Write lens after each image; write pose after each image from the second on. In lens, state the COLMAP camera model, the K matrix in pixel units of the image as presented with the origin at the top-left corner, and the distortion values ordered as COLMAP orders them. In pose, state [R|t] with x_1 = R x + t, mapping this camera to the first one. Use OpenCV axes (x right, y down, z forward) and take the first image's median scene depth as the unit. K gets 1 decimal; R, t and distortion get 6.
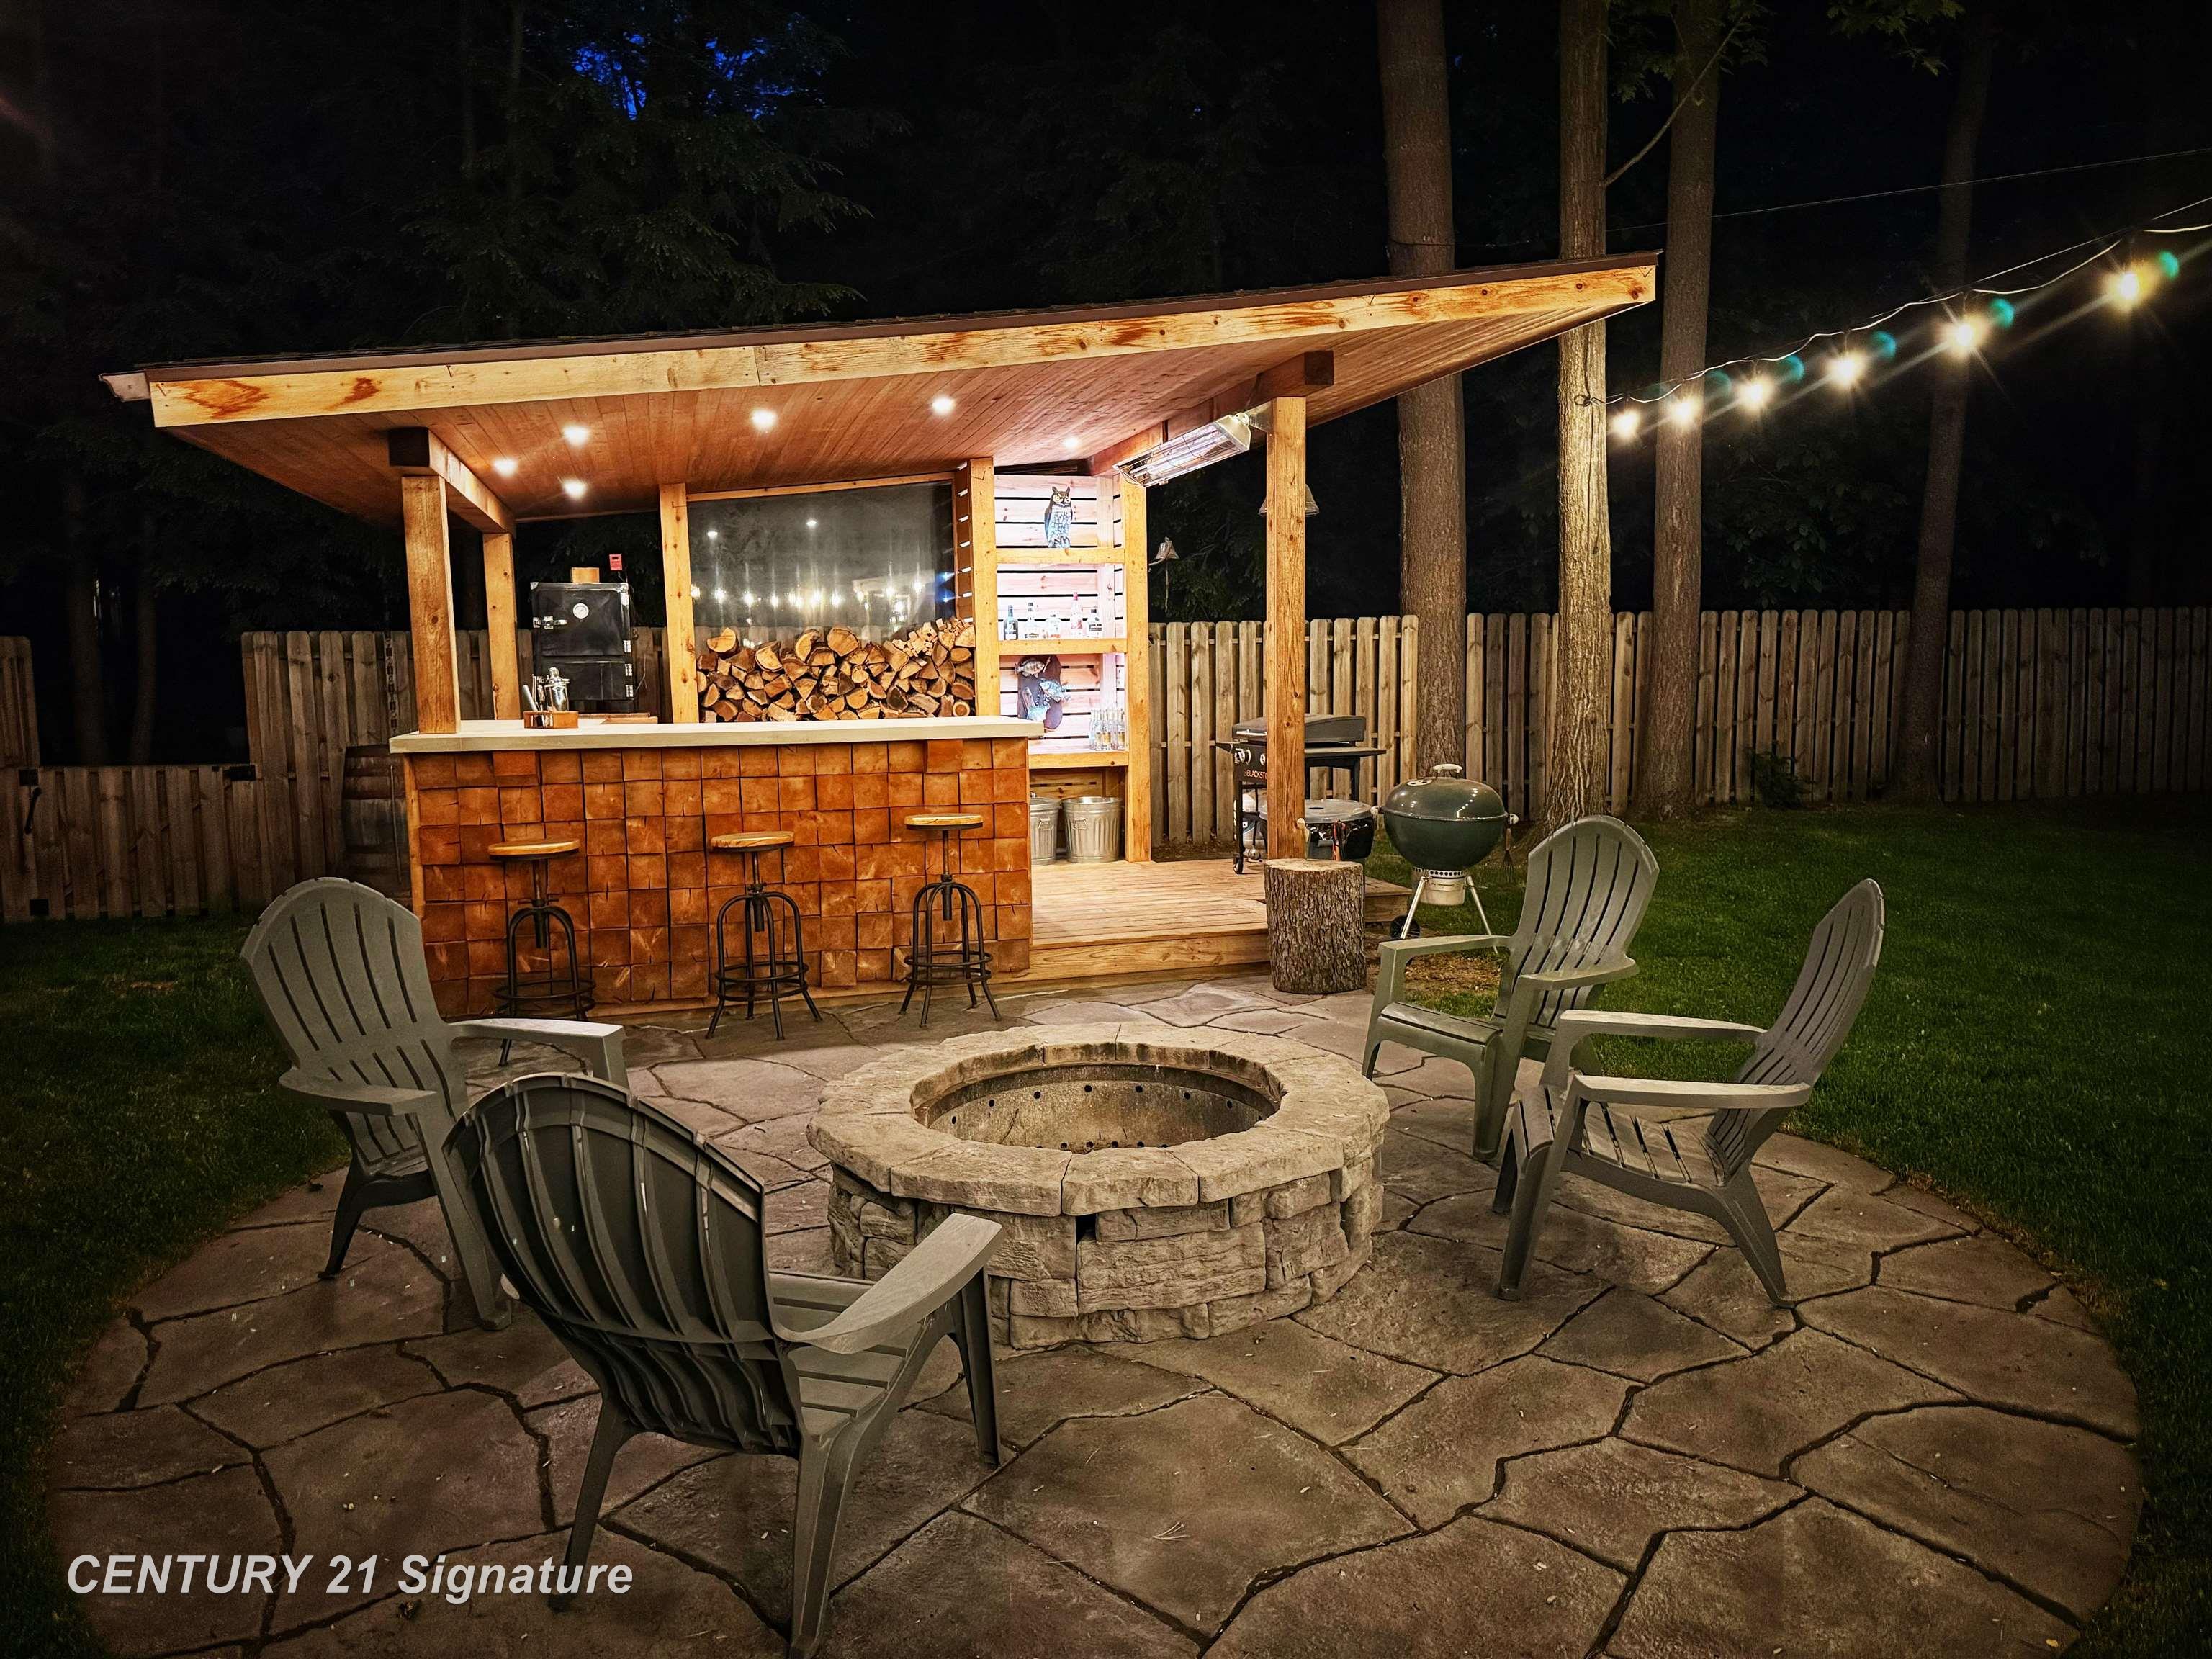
lens RADIAL K [[1529.9, 0, 1111.4], [0, 1529.9, 836.2], [0, 0, 1]] dist [0.135709, -0.225445]
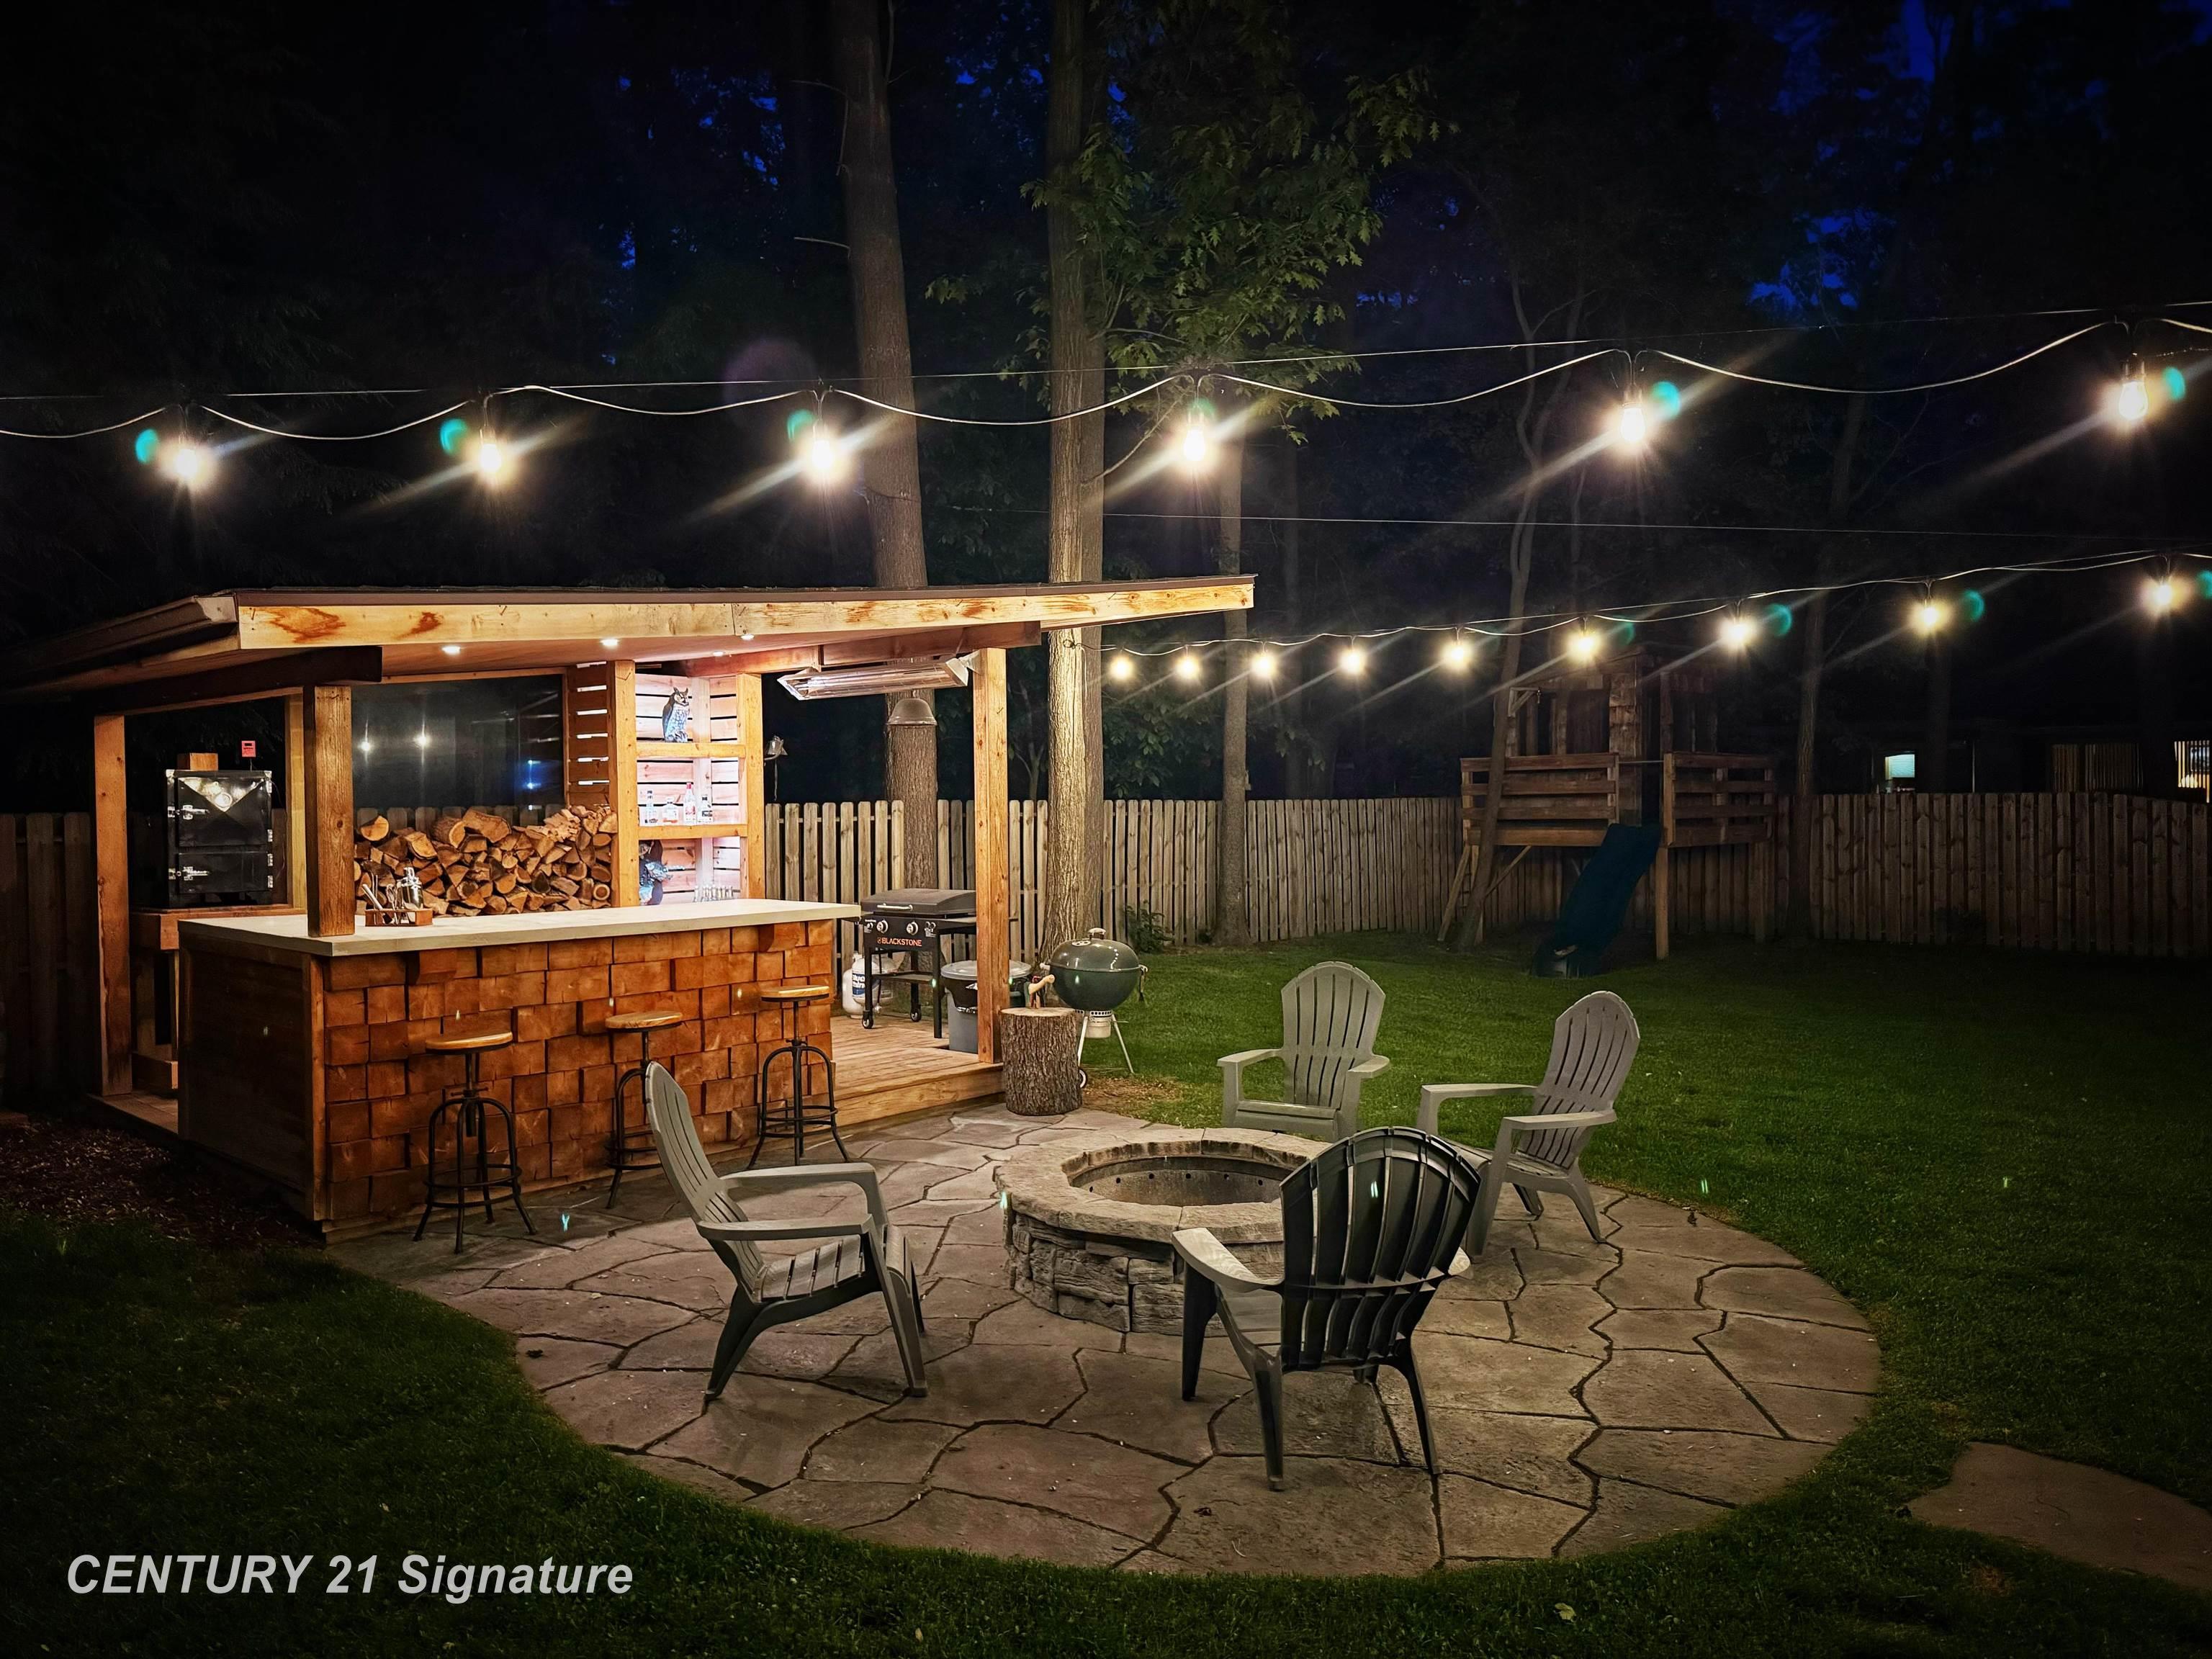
lens RADIAL K [[1529.9, 0, 1111.4], [0, 1529.9, 836.2], [0, 0, 1]] dist [0.135709, -0.225445]
pose [[0.853864, -0.001664, 0.520493, -0.446971], [0.054139, 0.994855, -0.085633, -0.013336], [-0.517672, 0.101298, 0.849561, -0.111397]]
